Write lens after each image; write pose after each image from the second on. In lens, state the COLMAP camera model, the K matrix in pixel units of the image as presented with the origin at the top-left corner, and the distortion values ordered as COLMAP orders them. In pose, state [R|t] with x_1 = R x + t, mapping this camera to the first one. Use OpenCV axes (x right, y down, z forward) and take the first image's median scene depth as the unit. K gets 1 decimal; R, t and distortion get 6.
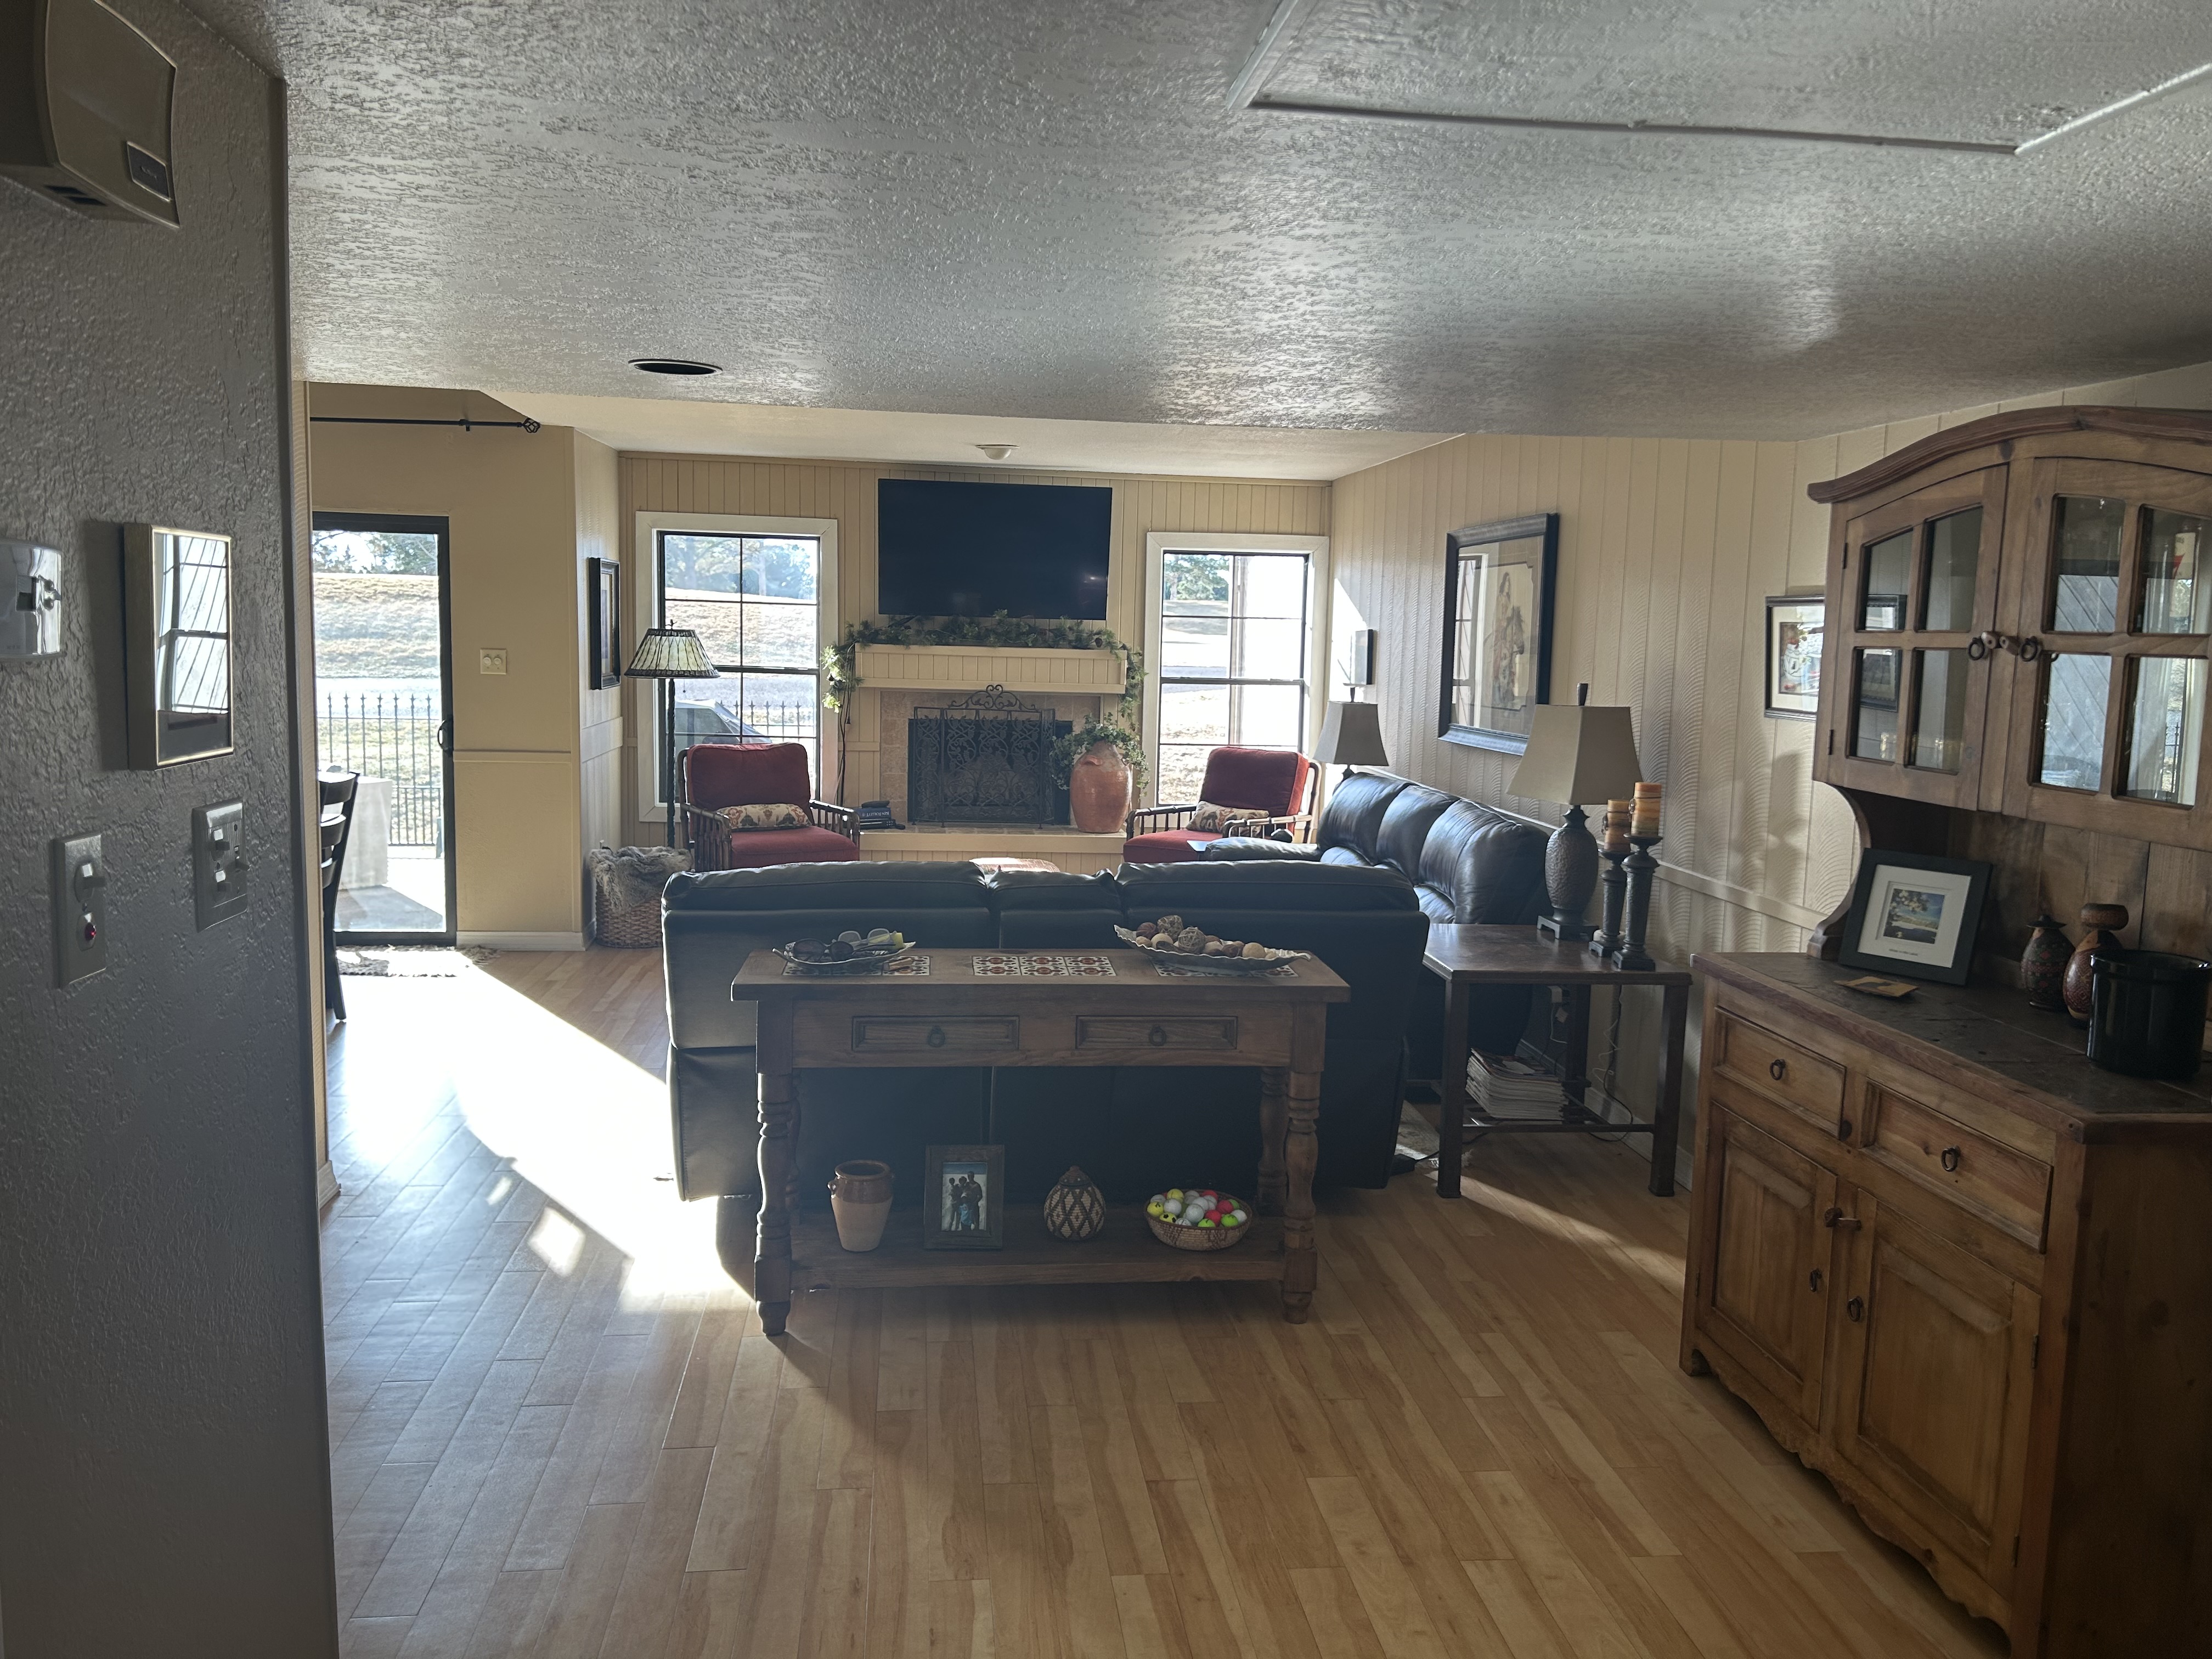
lens RADIAL K [[1663.2, 0, 1106.0], [0, 1663.2, 829.5], [0, 0, 1]] dist [0.158665, -0.109574]
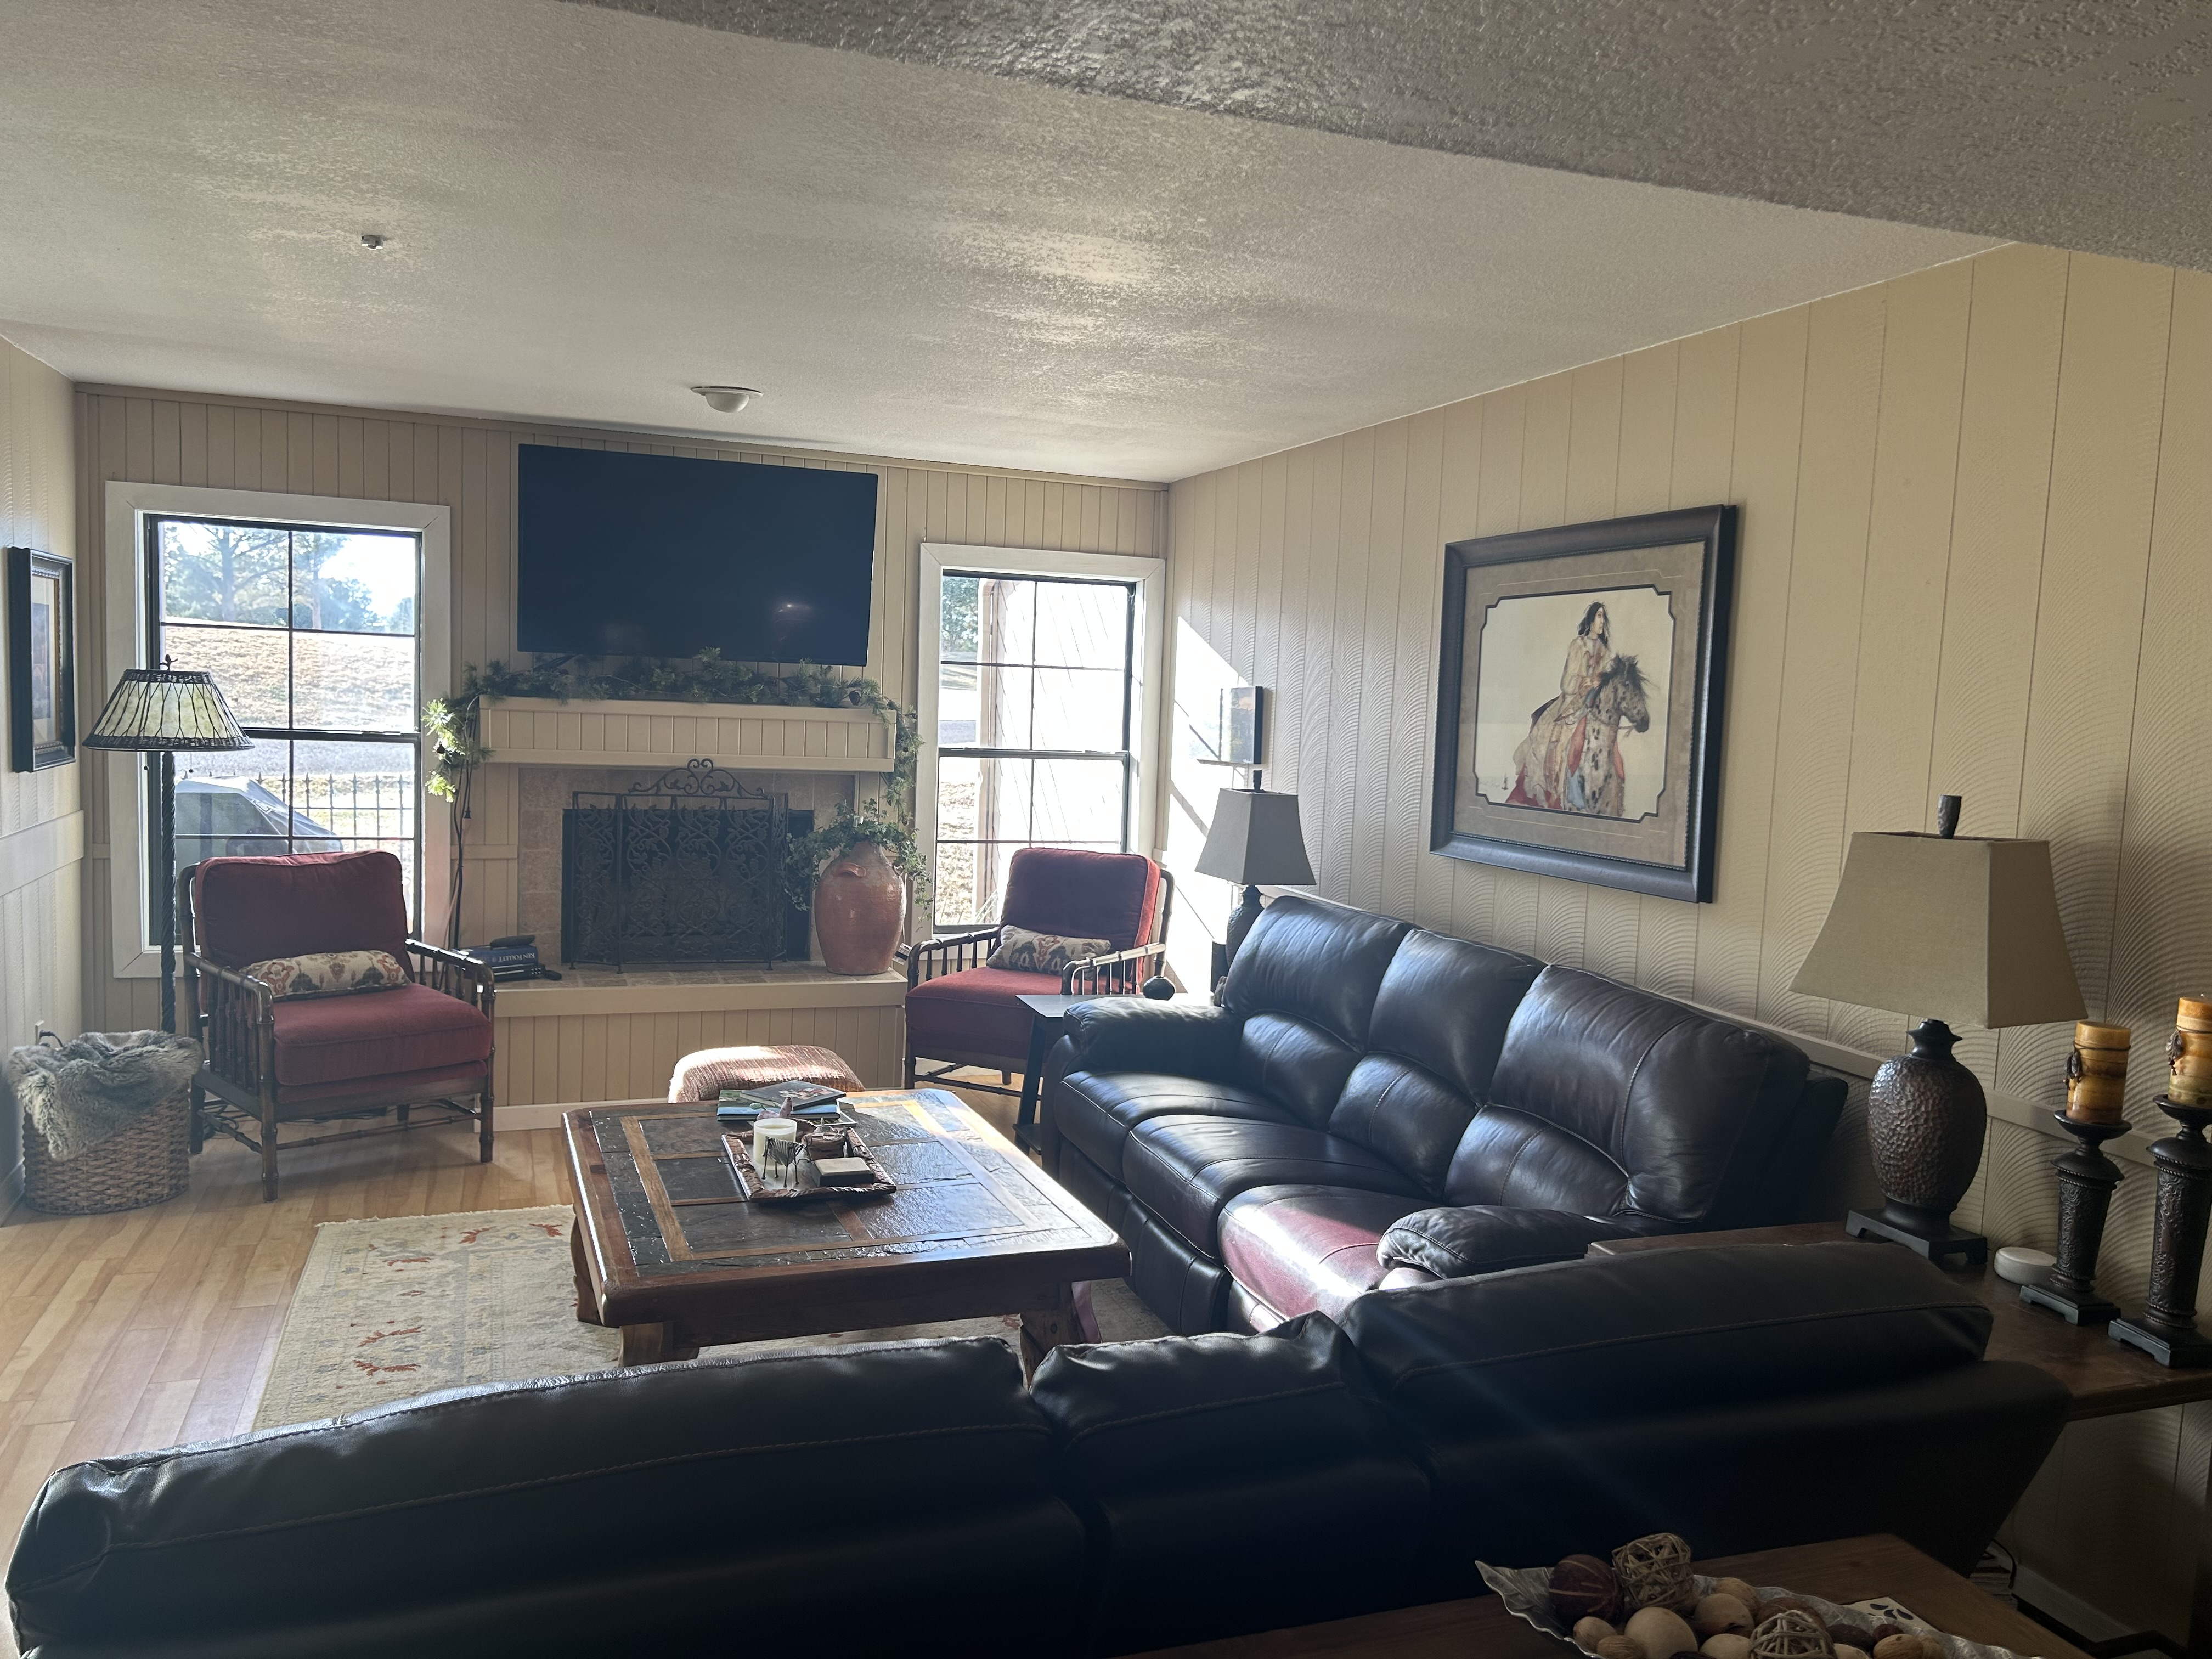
lens RADIAL K [[1675.5, 0, 1095.3], [0, 1675.5, 839.1], [0, 0, 1]] dist [0.084973, -0.114752]
pose [[0.972822, -0.008470, 0.231399, -0.069612], [0.014075, 0.999646, -0.022581, -0.037109], [-0.231126, 0.025224, 0.972597, 0.305110]]
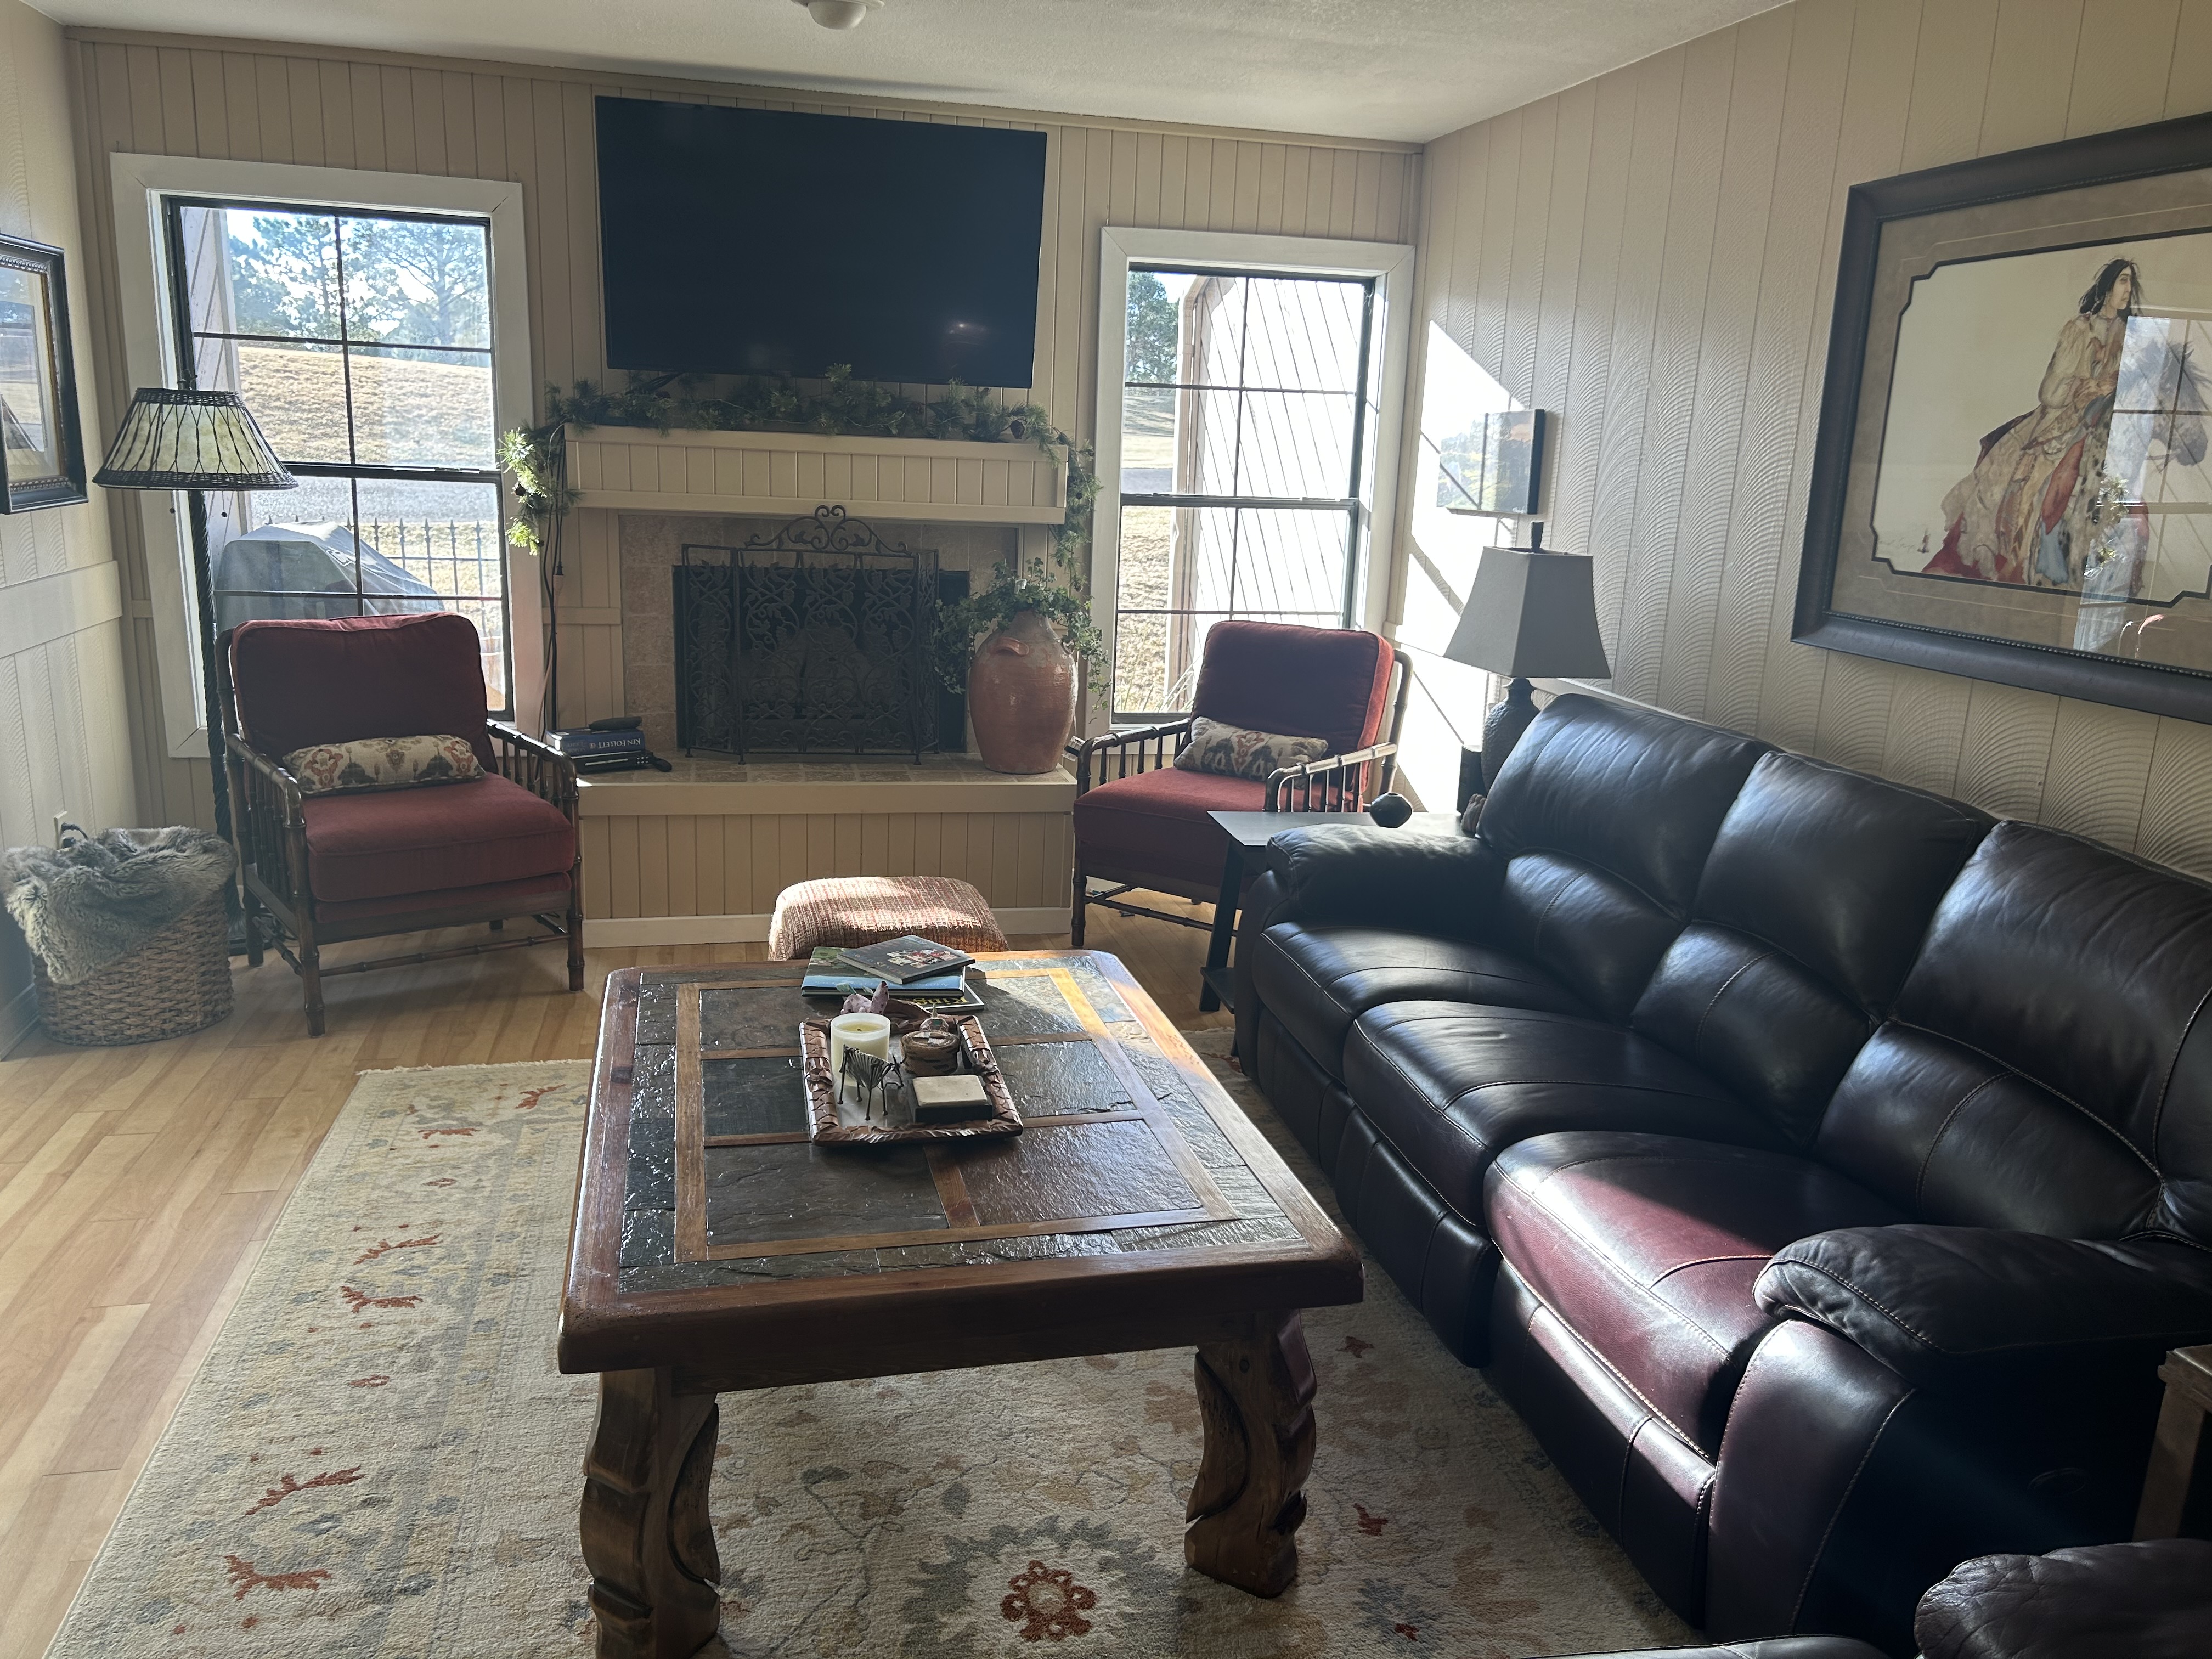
lens RADIAL K [[1675.5, 0, 1095.3], [0, 1675.5, 839.1], [0, 0, 1]] dist [0.084973, -0.114752]
pose [[0.993710, -0.013374, 0.111185, -0.043314], [-0.000197, 0.992633, 0.121159, -0.045156], [-0.111987, -0.120418, 0.986387, 0.431066]]
